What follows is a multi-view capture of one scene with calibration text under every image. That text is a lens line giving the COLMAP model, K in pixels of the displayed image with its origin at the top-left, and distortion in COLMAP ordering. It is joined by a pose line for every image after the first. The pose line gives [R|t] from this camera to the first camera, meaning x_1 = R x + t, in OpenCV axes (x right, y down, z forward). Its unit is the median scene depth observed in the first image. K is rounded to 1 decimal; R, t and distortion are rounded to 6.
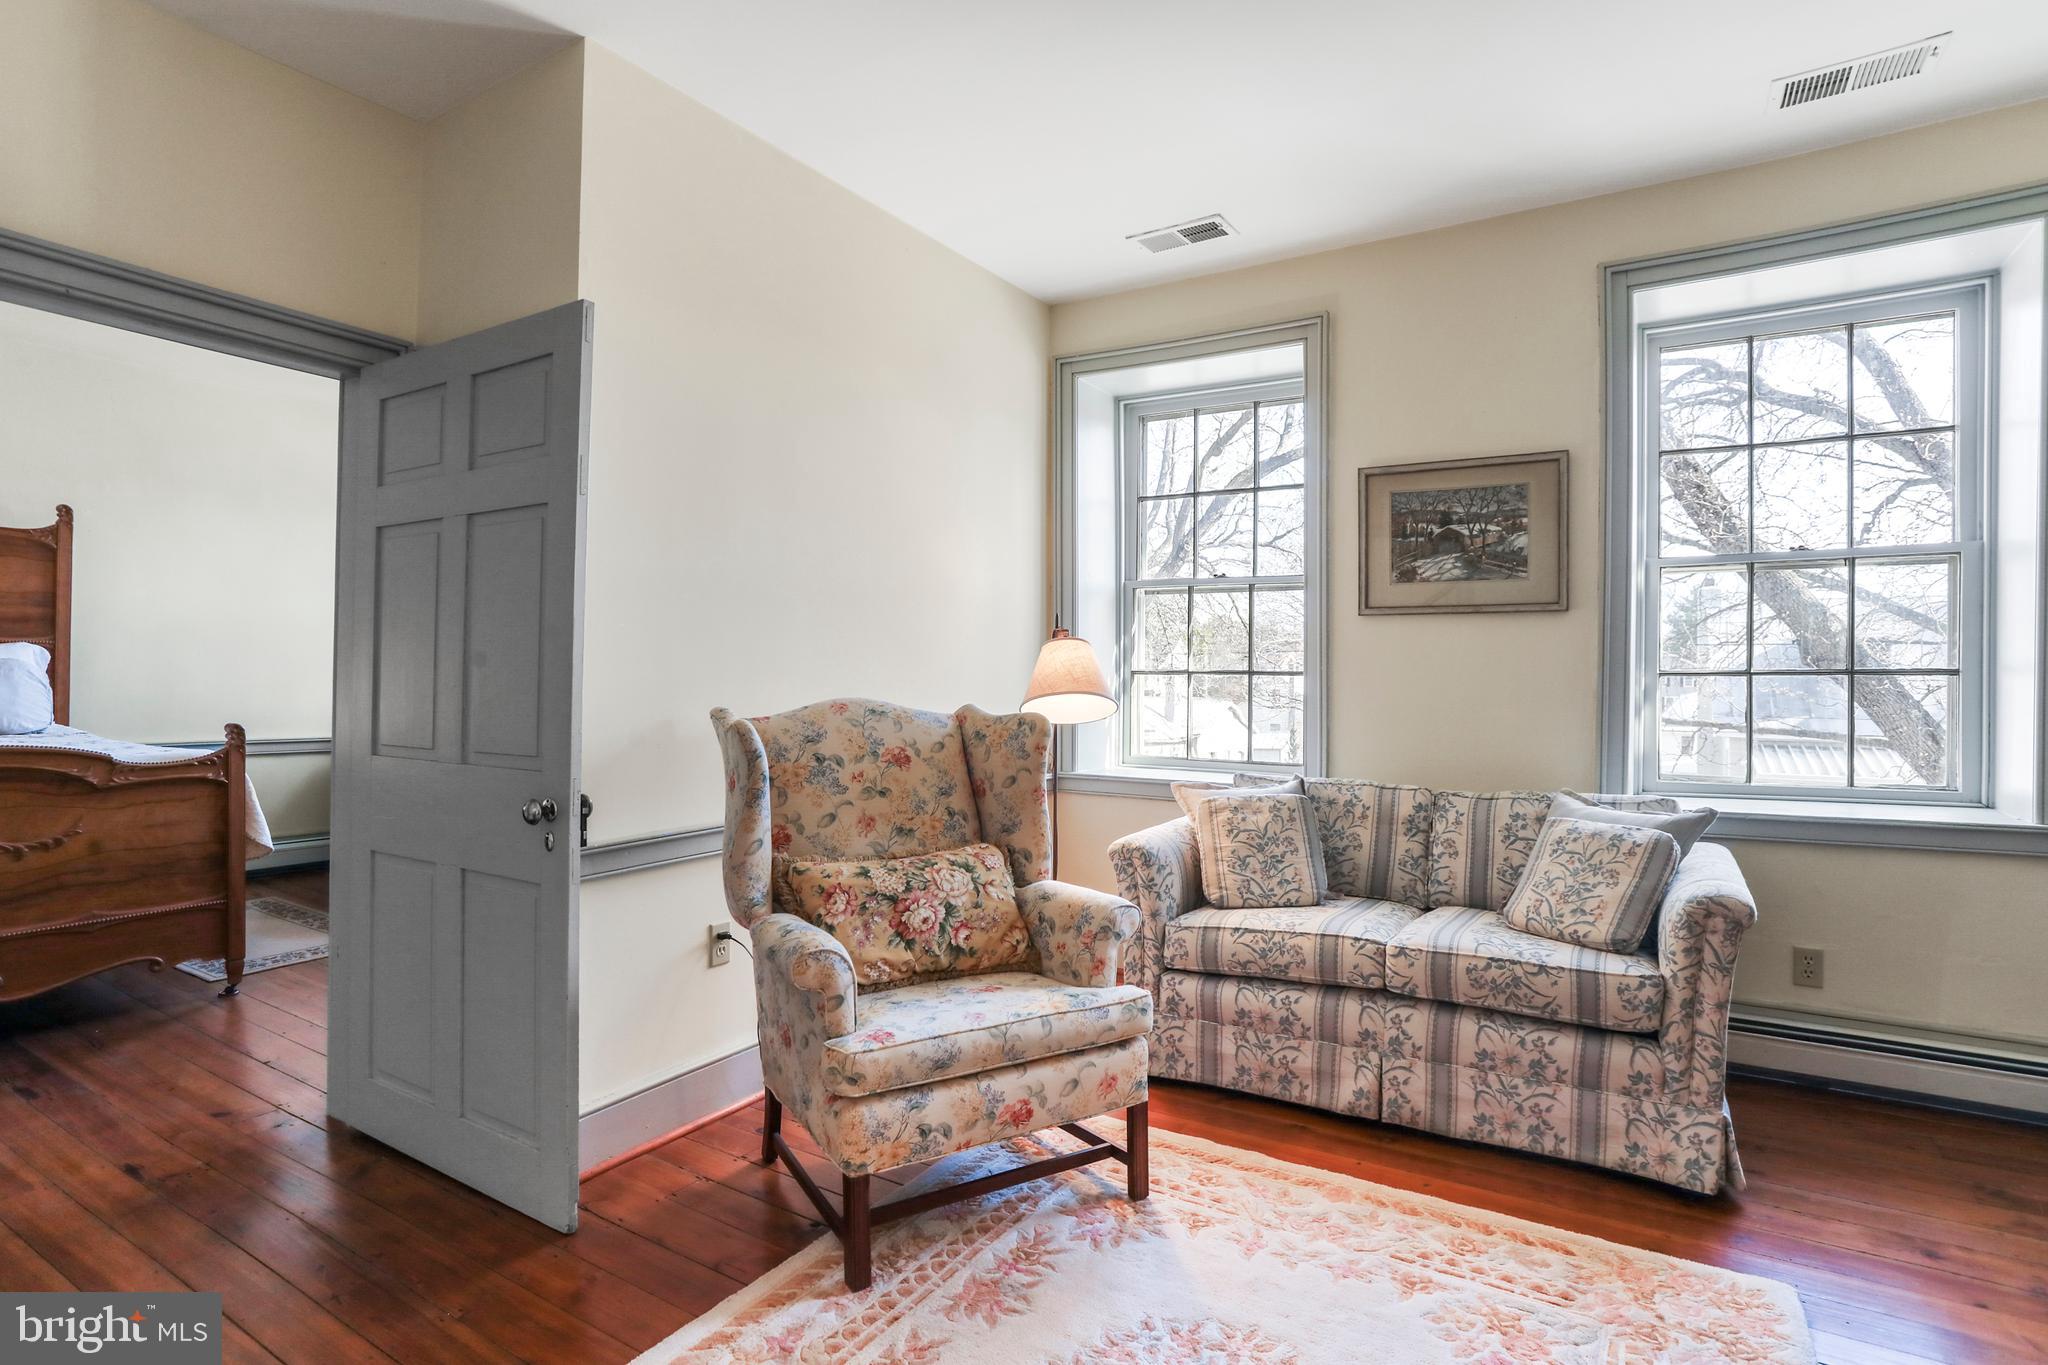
lens RADIAL K [[1044.5, 0, 980.2], [0, 1044.5, 672.9], [0, 0, 1]] dist [-0.062577, 0.028861]
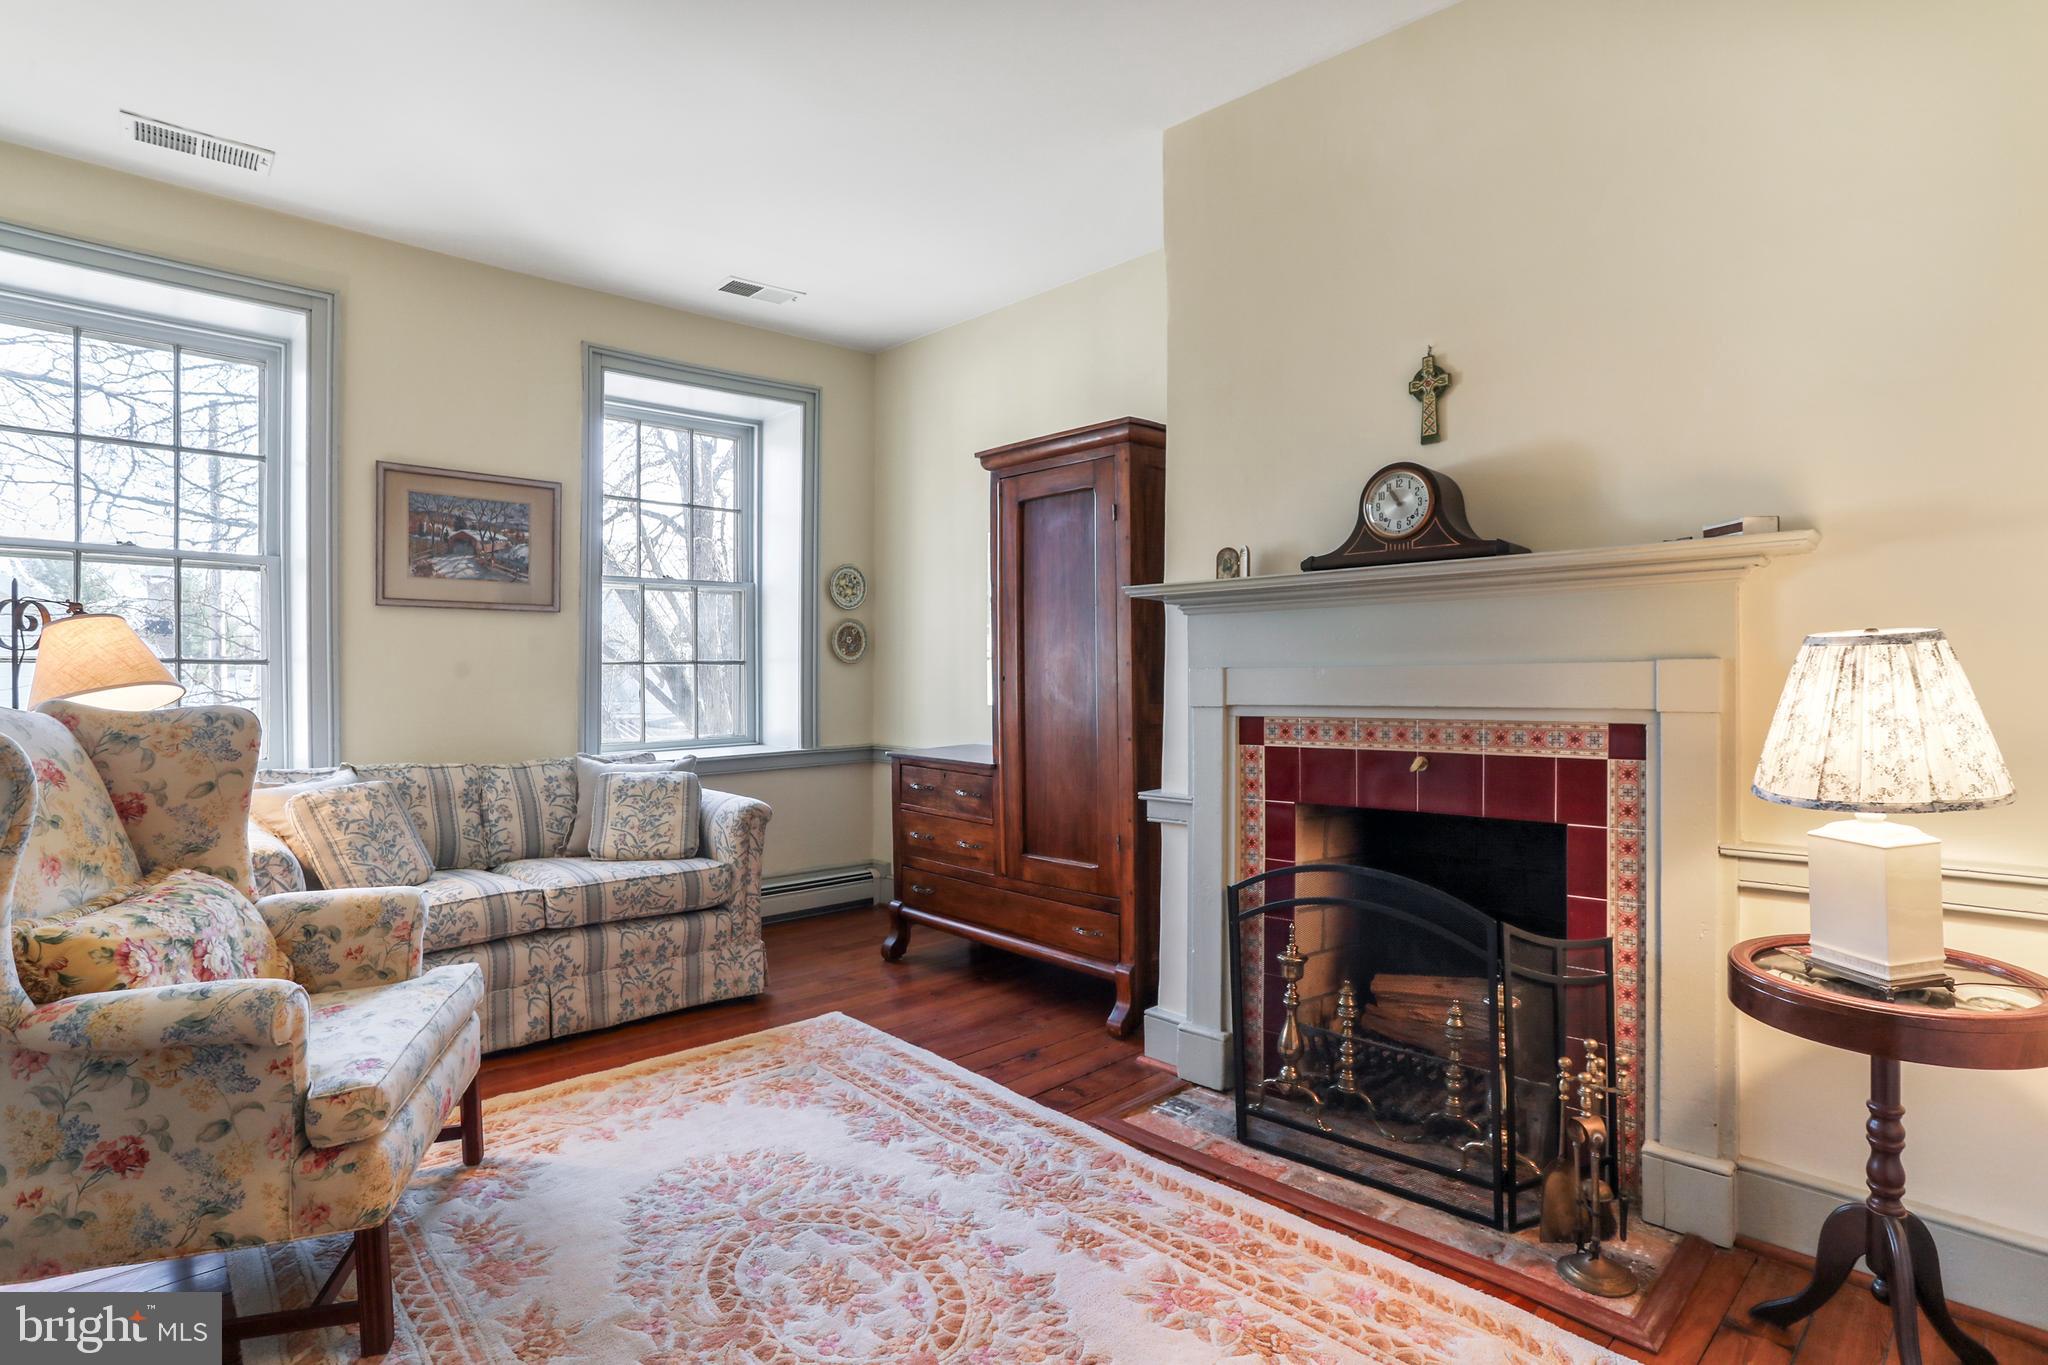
lens RADIAL K [[1029.1, 0, 1024.0], [0, 1029.1, 682.5], [0, 0, 1]] dist [-0.057159, 0.028672]
pose [[0.240878, -0.013040, 0.970468, -0.606059], [-0.003644, 0.999891, 0.014339, 0.006171], [-0.970549, -0.006990, 0.240804, 0.188682]]
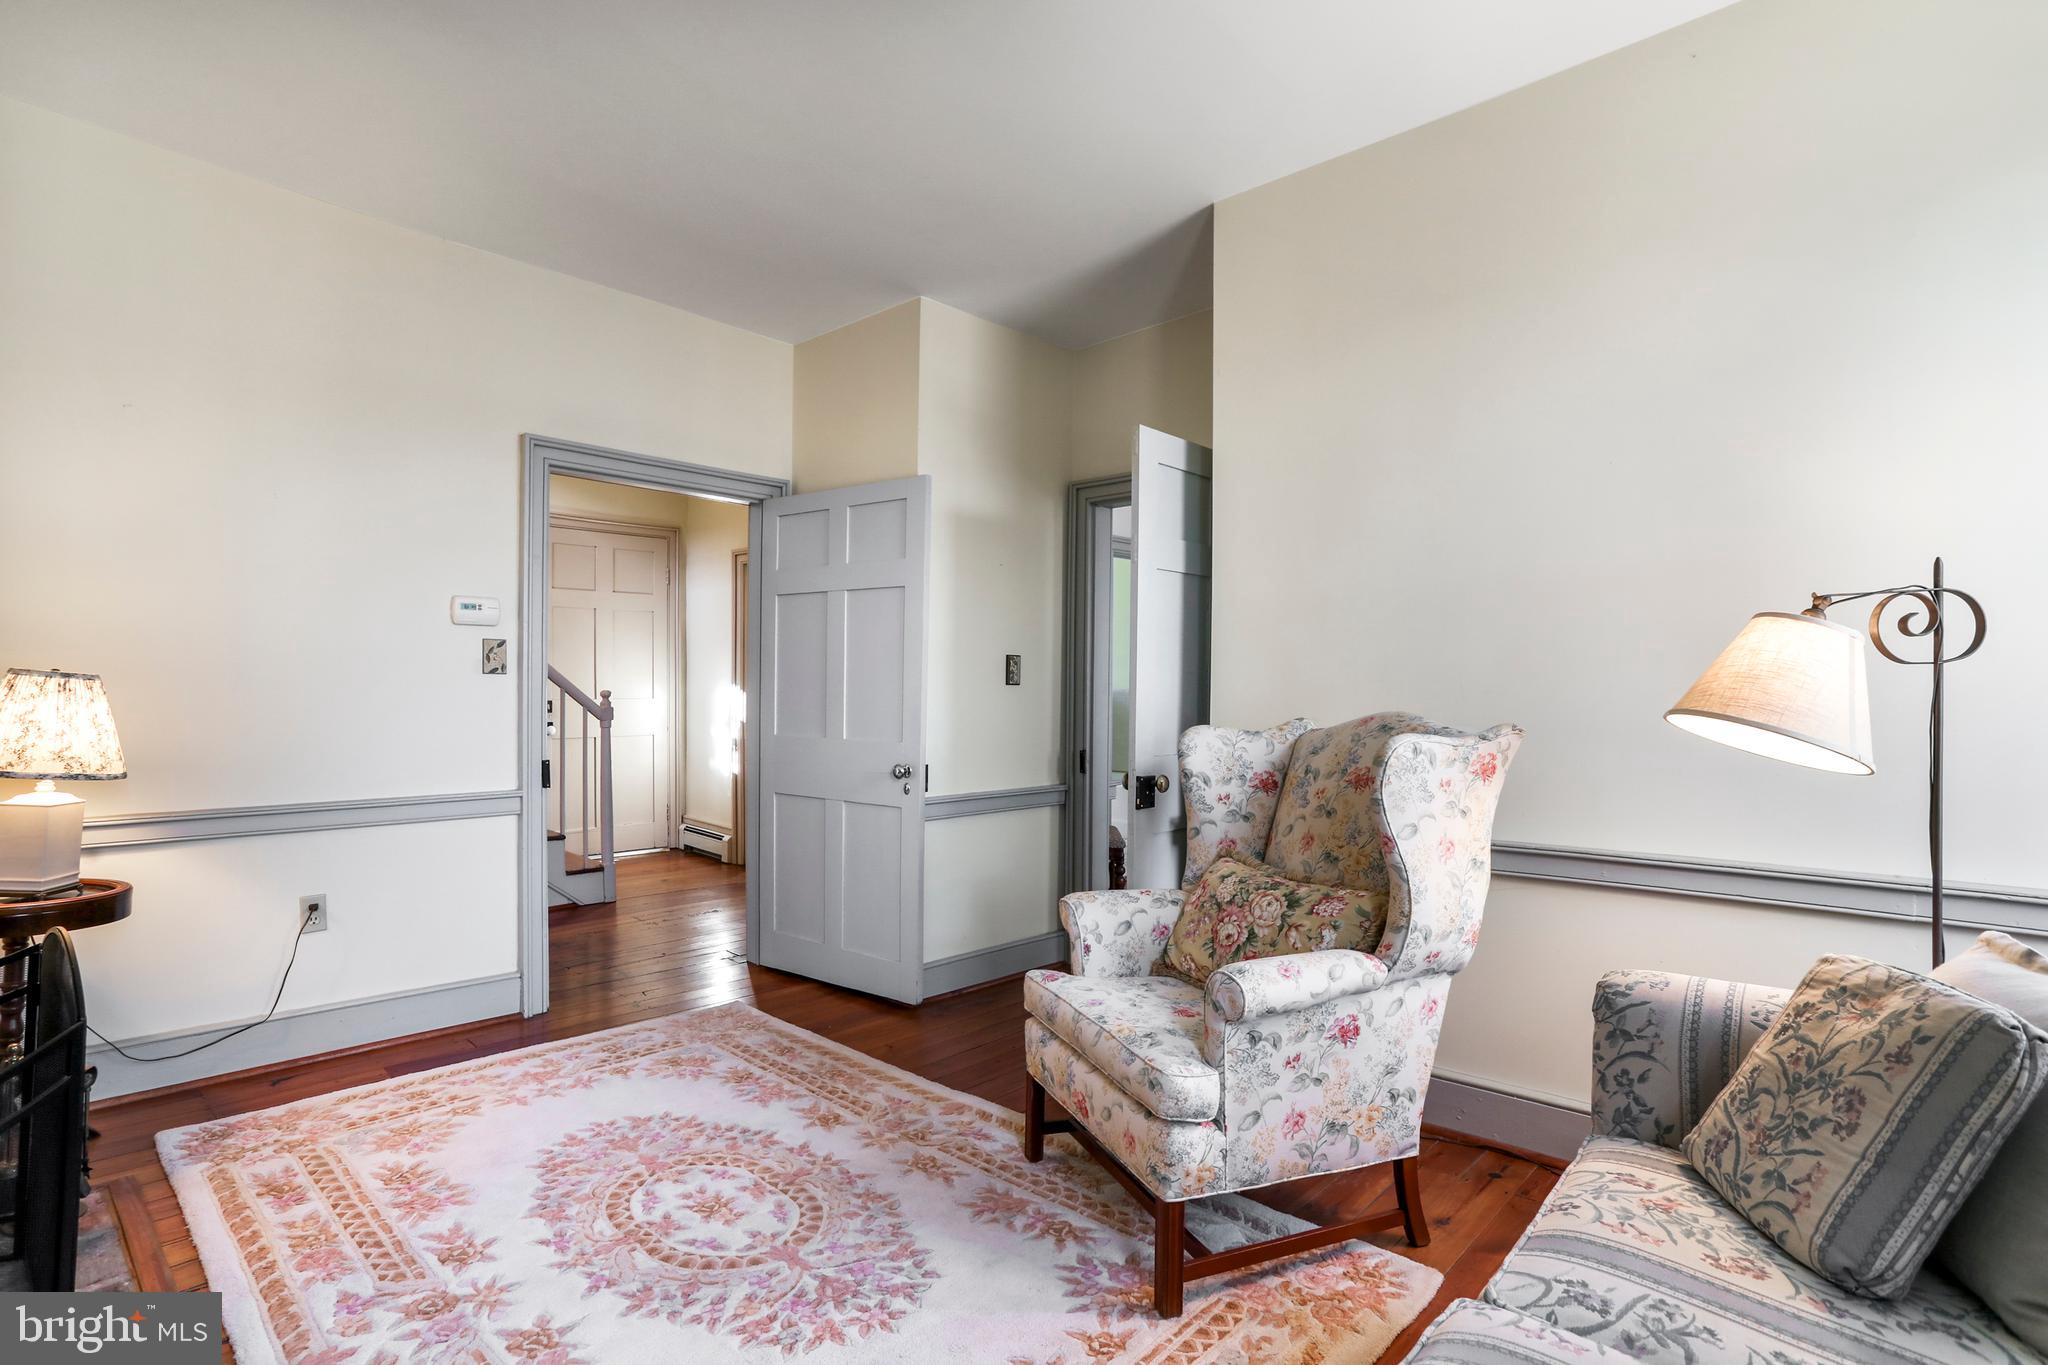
lens RADIAL K [[1010.9, 0, 1024.0], [0, 1010.9, 682.5], [0, 0, 1]] dist [-0.044580, 0.024131]
pose [[-0.169205, -0.016619, -0.985441, 0.845189], [0.005021, 0.999830, -0.017723, 0.013132], [0.985568, -0.007947, -0.169093, 0.893816]]
